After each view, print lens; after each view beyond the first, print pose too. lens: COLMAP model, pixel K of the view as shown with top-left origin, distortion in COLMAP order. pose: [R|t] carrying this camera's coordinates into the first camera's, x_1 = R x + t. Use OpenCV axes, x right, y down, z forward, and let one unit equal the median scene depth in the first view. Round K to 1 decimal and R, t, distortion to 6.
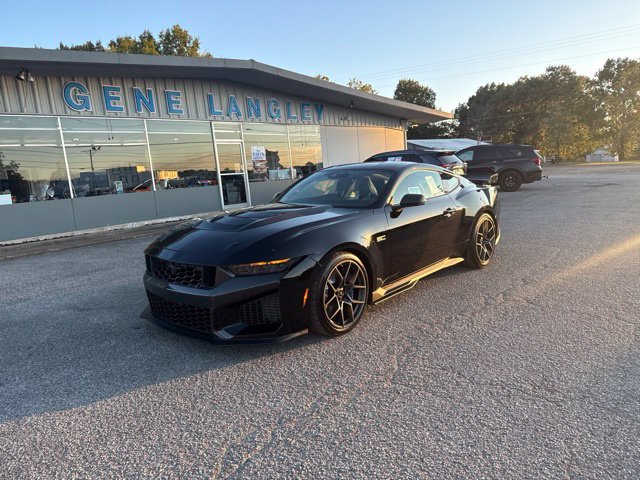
lens RADIAL K [[444.0, 0, 327.0], [0, 444.0, 243.8], [0, 0, 1]] dist [0.055374, -0.065912]
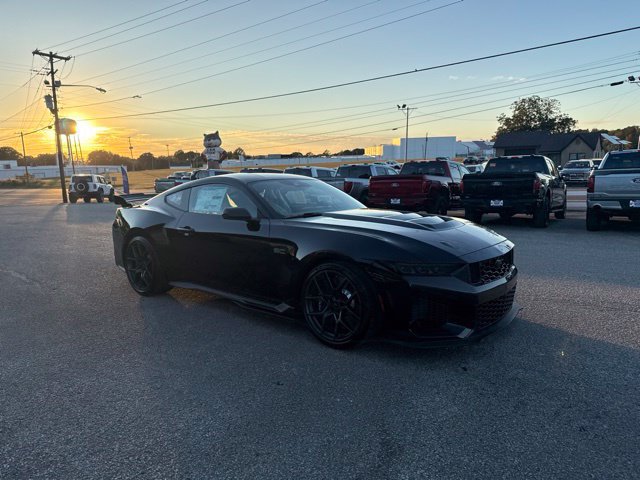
lens RADIAL K [[444.0, 0, 320.4], [0, 444.0, 241.7], [0, 0, 1]] dist [0.055374, -0.065912]
pose [[-0.042210, -0.092360, 0.994831, -0.390251], [0.190833, 0.976641, 0.098768, -0.049989], [-0.980715, 0.194015, -0.023599, 0.411994]]
